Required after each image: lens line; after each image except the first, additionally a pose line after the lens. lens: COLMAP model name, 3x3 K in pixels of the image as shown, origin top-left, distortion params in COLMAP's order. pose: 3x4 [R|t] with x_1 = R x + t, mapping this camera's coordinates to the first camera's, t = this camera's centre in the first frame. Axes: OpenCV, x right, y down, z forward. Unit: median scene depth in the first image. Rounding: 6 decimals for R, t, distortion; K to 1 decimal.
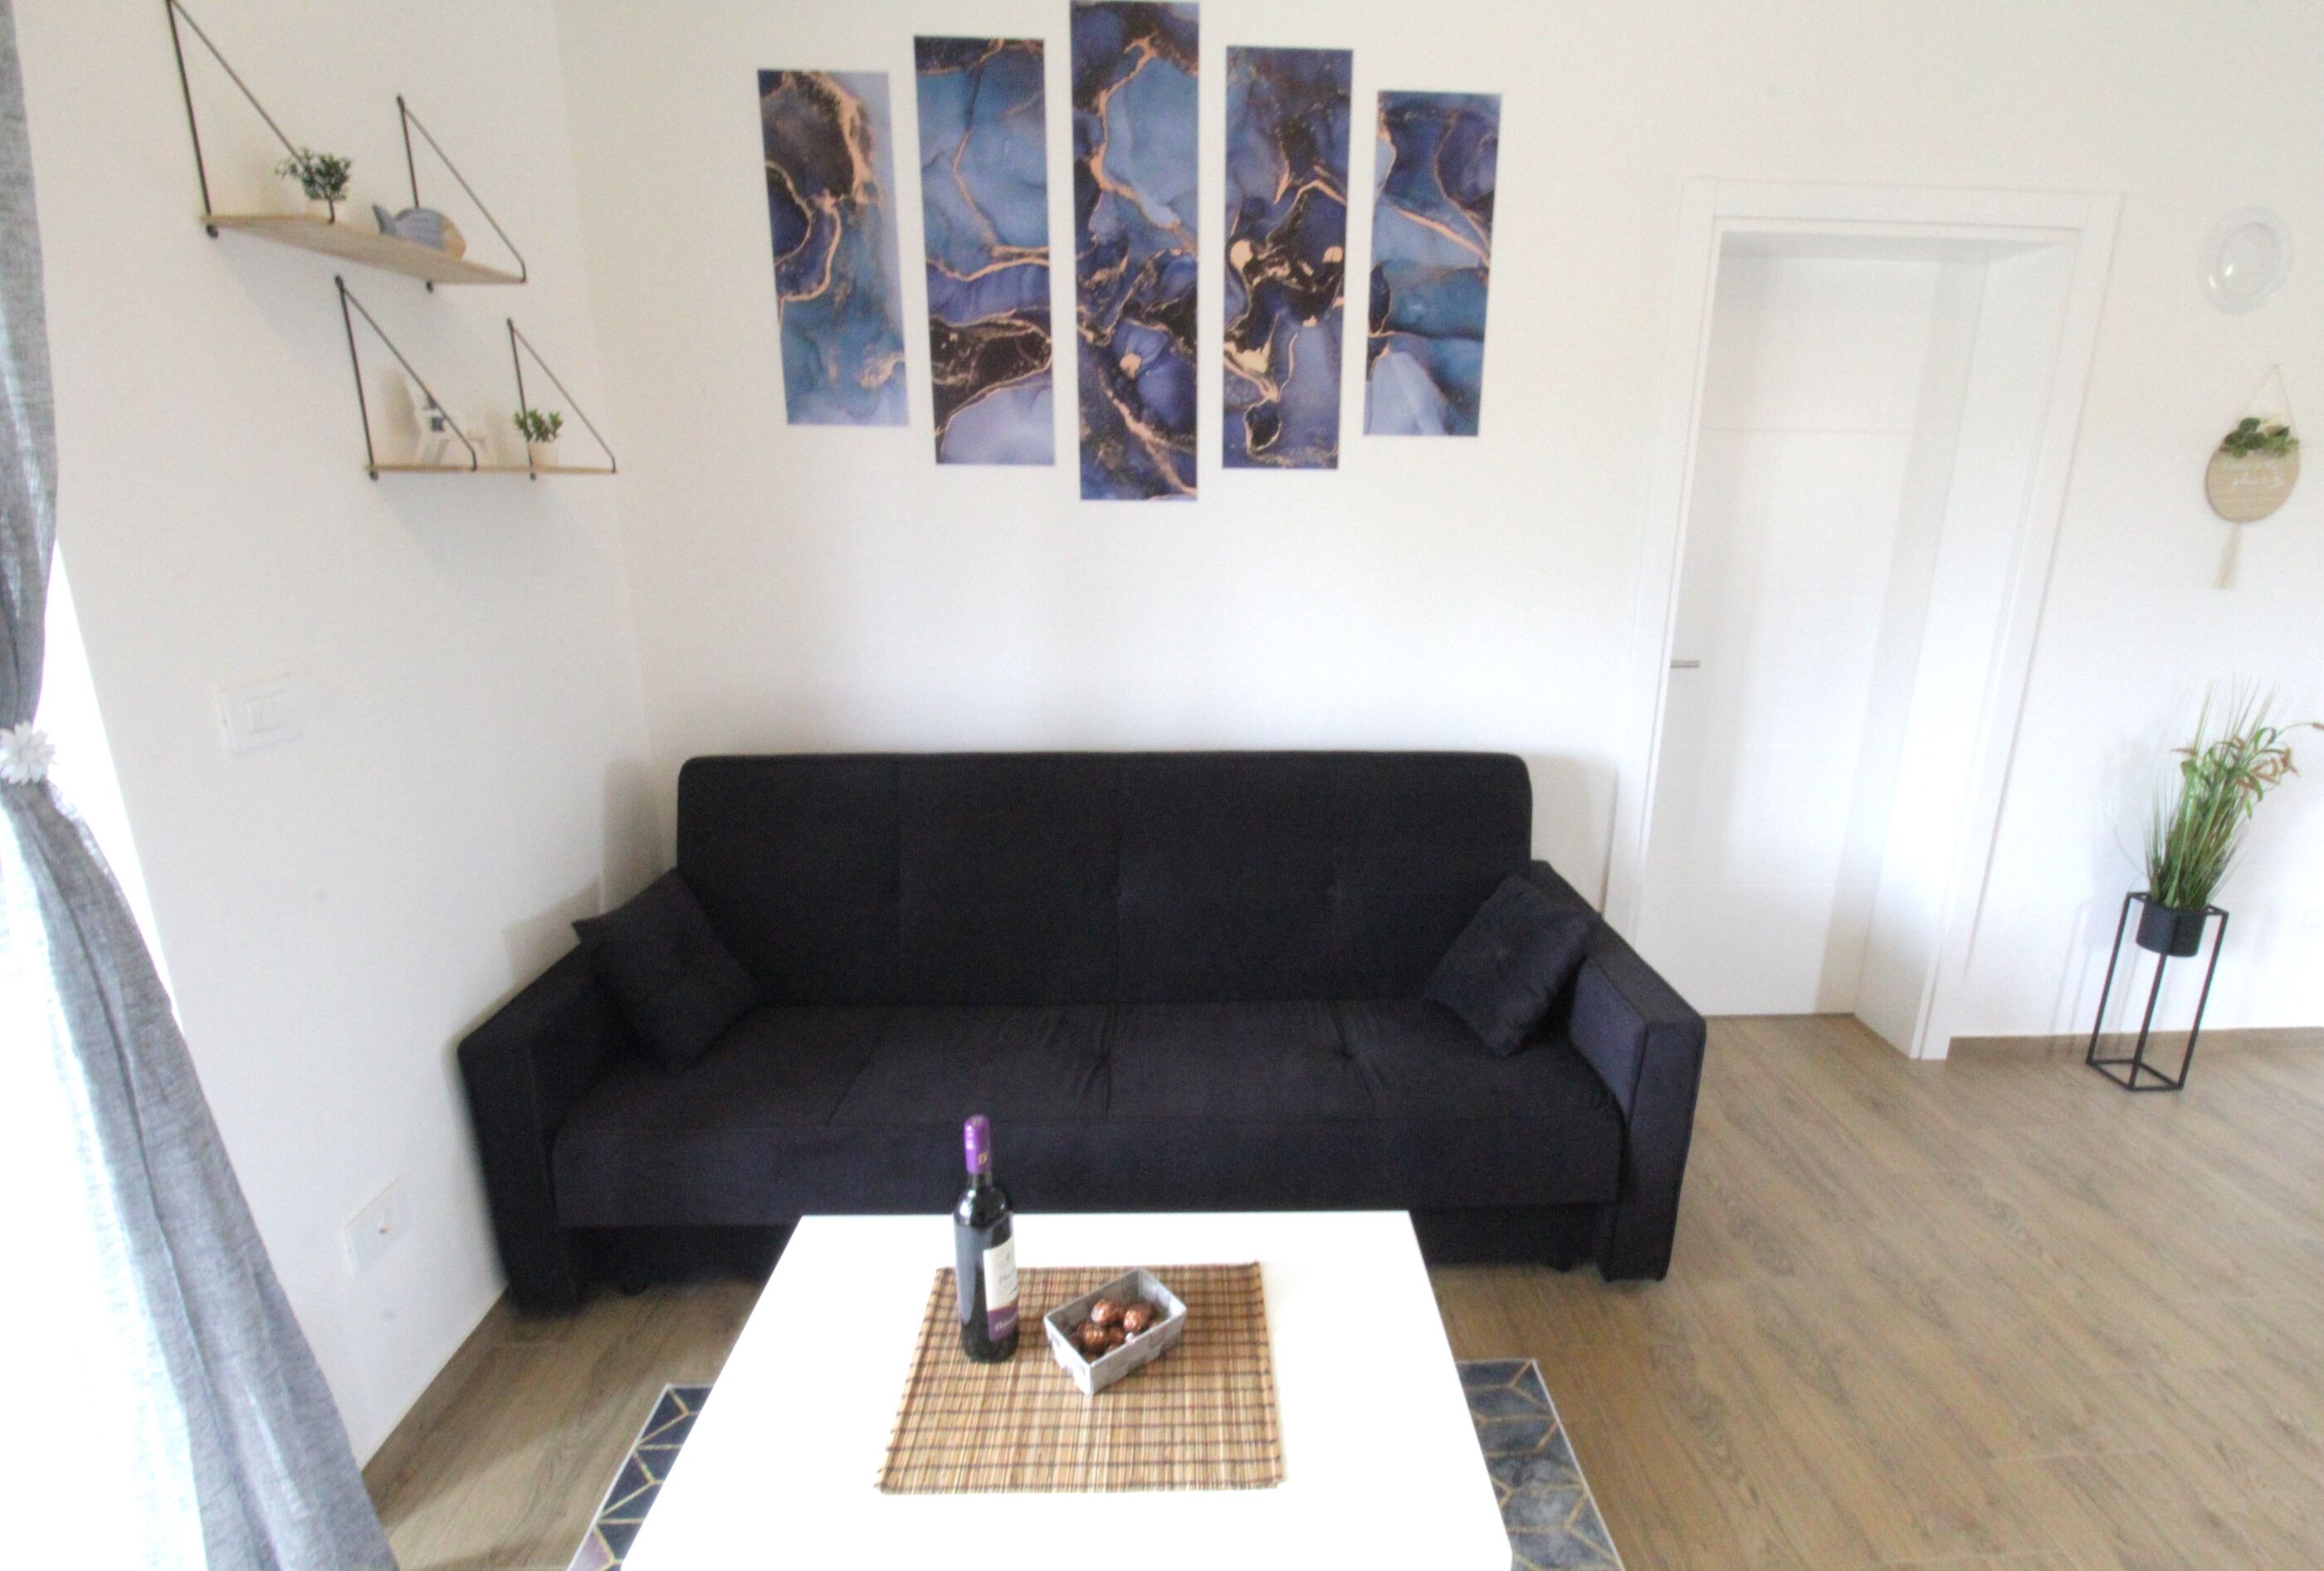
lens RADIAL K [[1087.5, 0, 1208.9], [0, 1087.5, 781.0], [0, 0, 1]] dist [-0.000330, -0.011395]
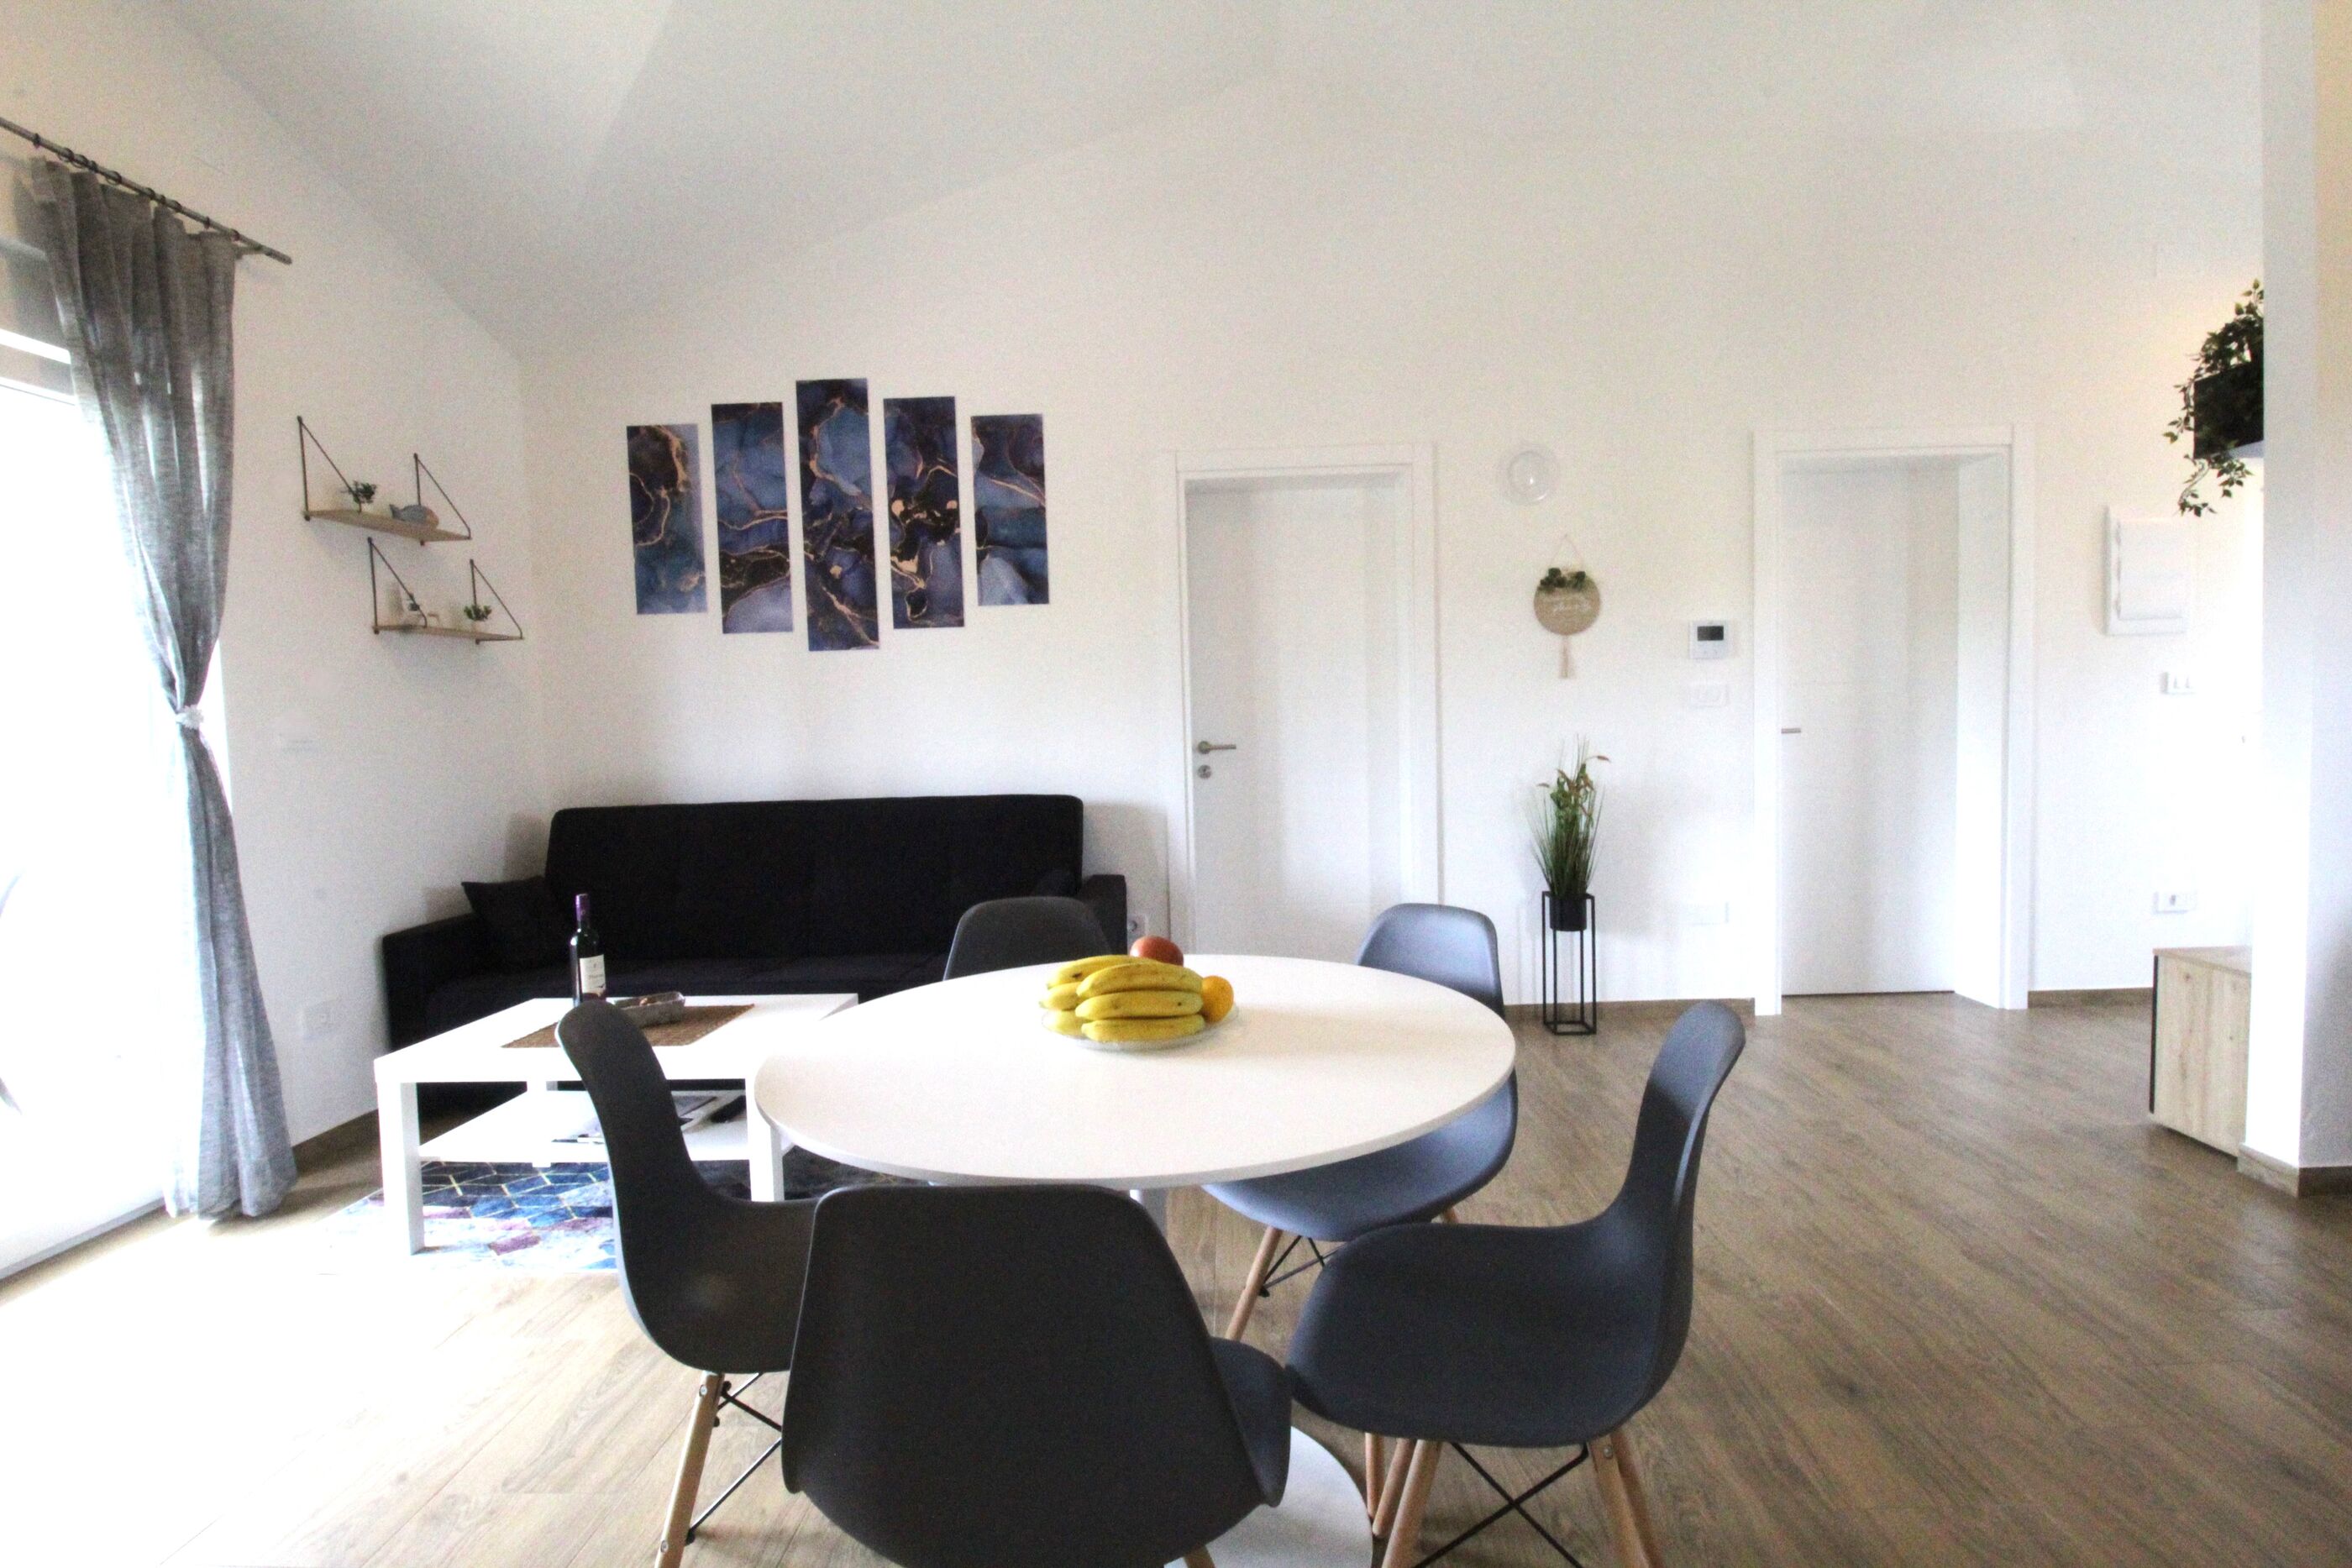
lens RADIAL K [[1100.5, 0, 1212.5], [0, 1100.5, 785.4], [0, 0, 1]] dist [-0.000330, -0.011395]
pose [[0.996854, -0.033481, -0.071847, 0.628160], [0.017604, 0.977292, -0.211167, 0.313387], [0.077286, 0.209237, 0.974806, -0.551189]]
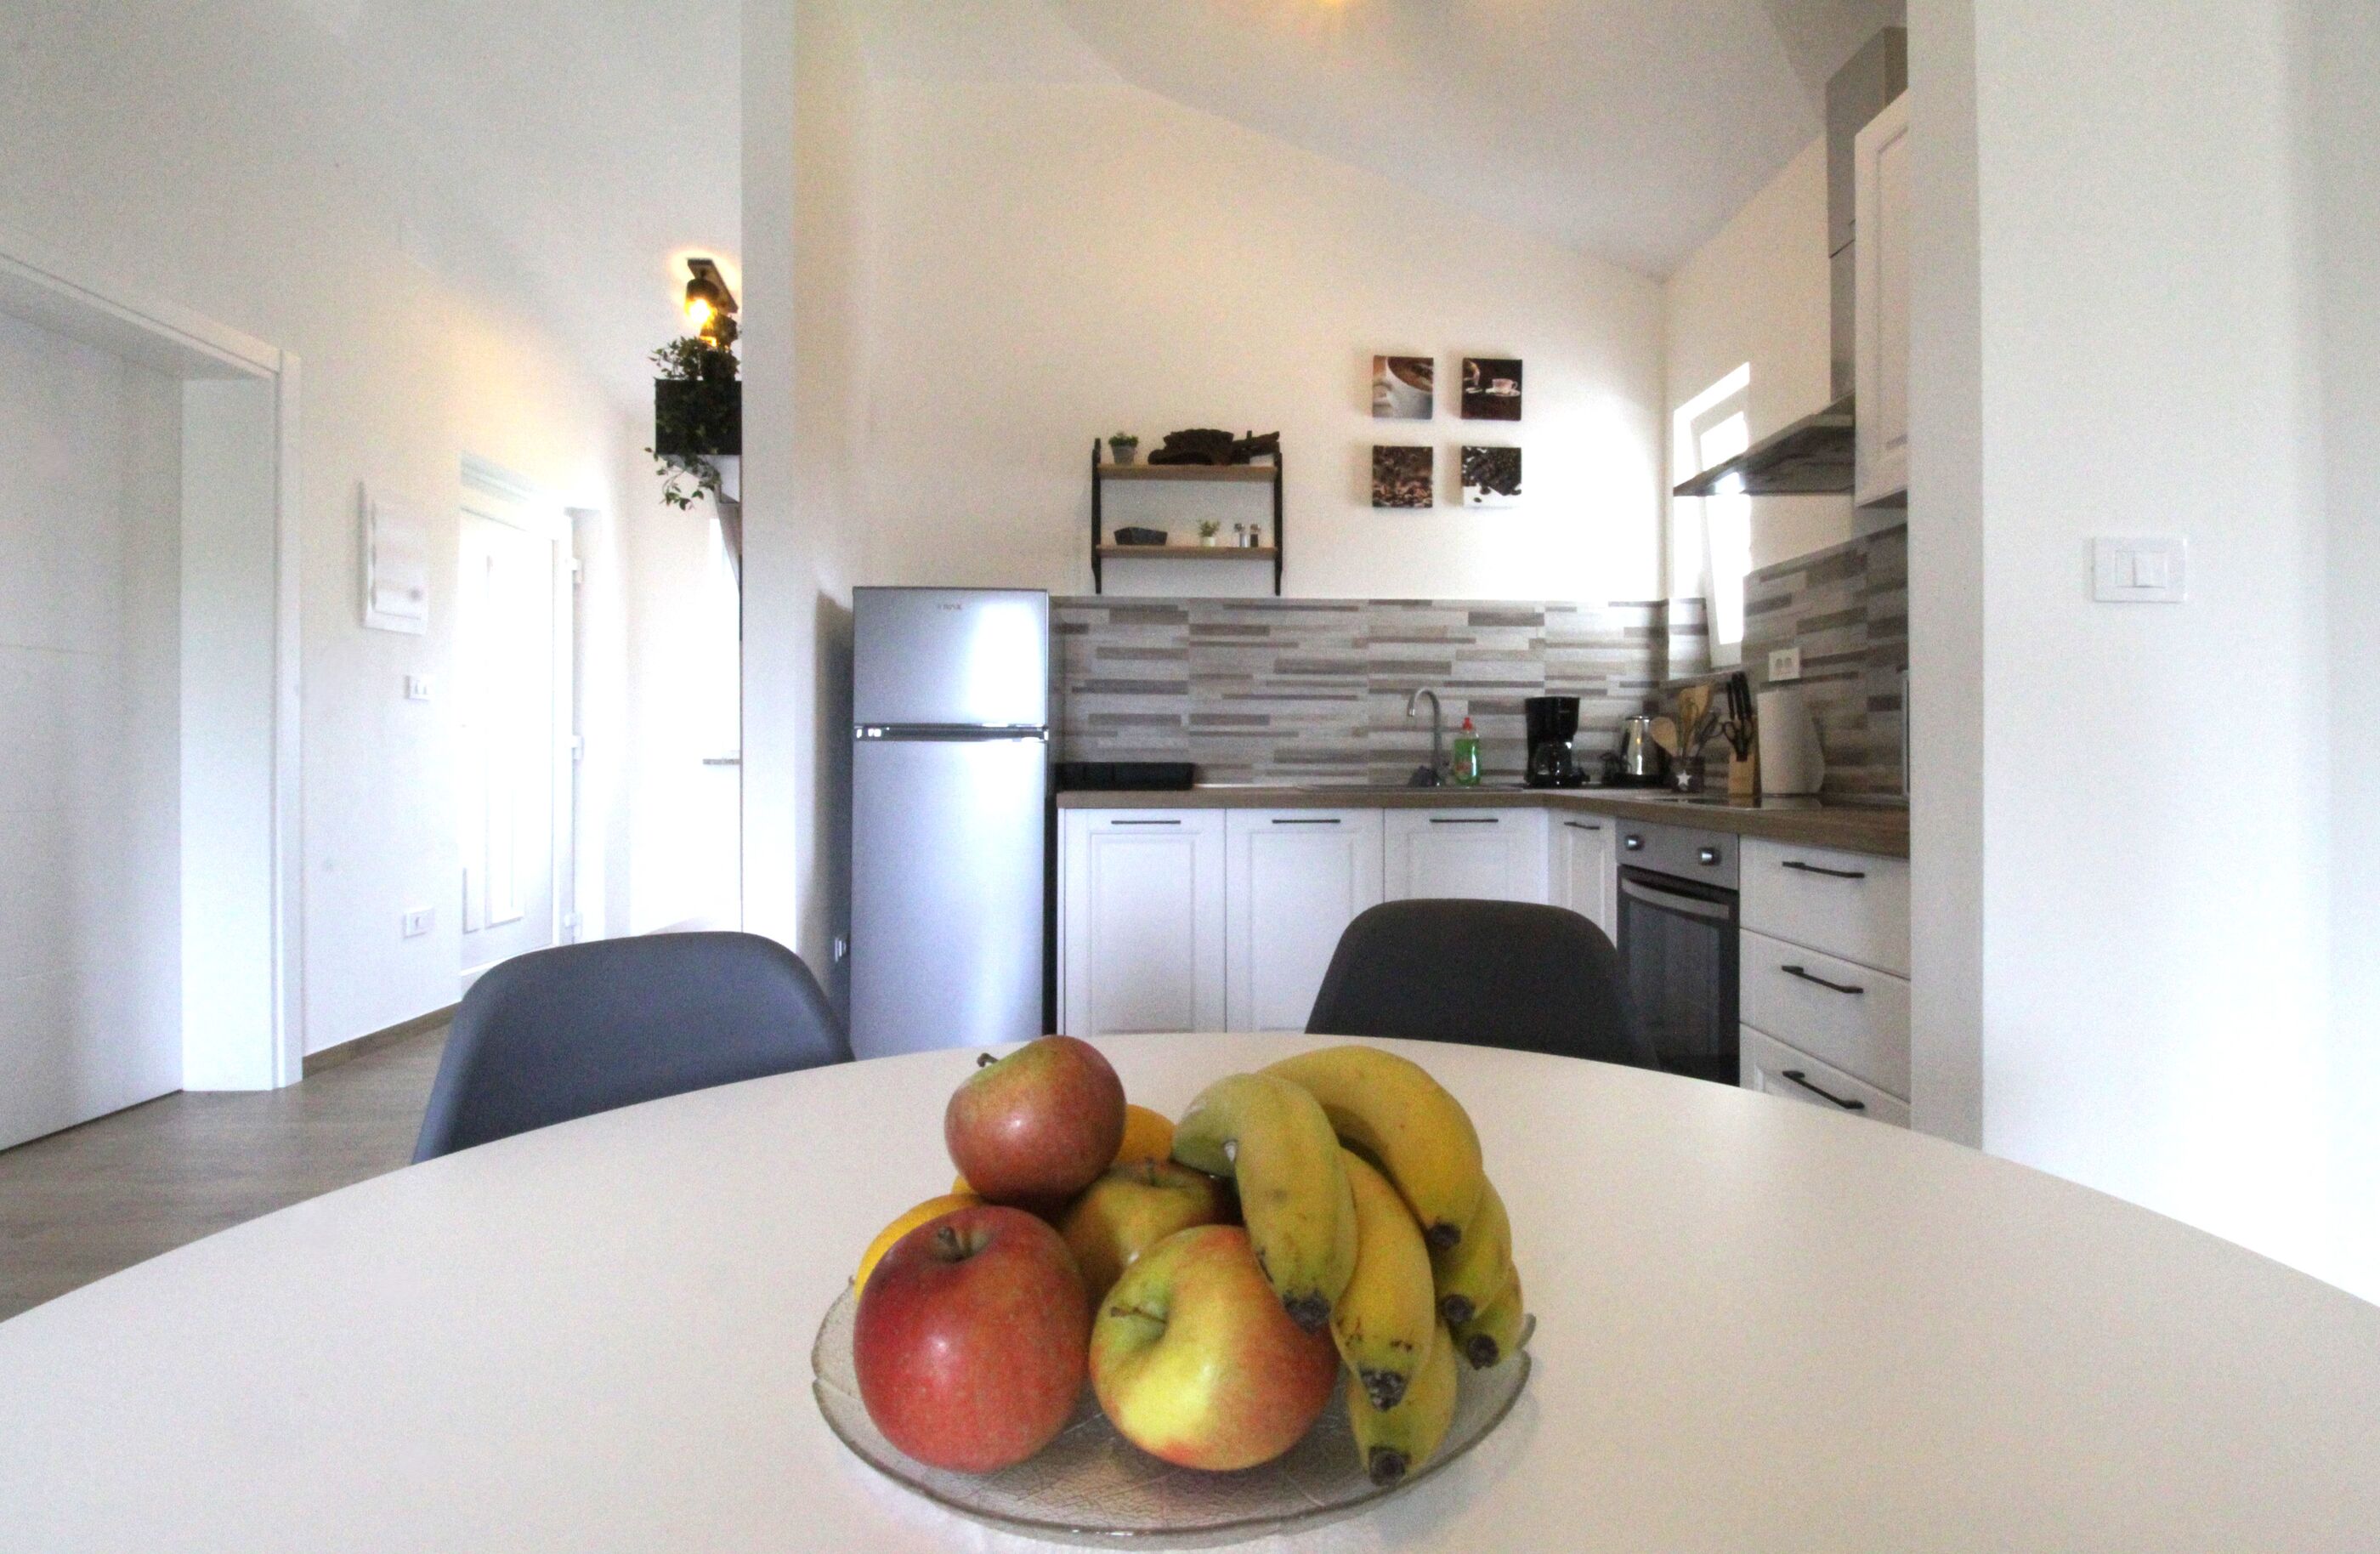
lens RADIAL K [[1133.9, 0, 1239.3], [0, 1133.9, 758.2], [0, 0, 1]] dist [-0.006825, -0.002370]
pose [[-0.018111, -0.009986, 0.999786, 0.342682], [0.268378, 0.963205, 0.014482, 0.222167], [-0.963143, 0.268583, -0.014764, 0.077172]]
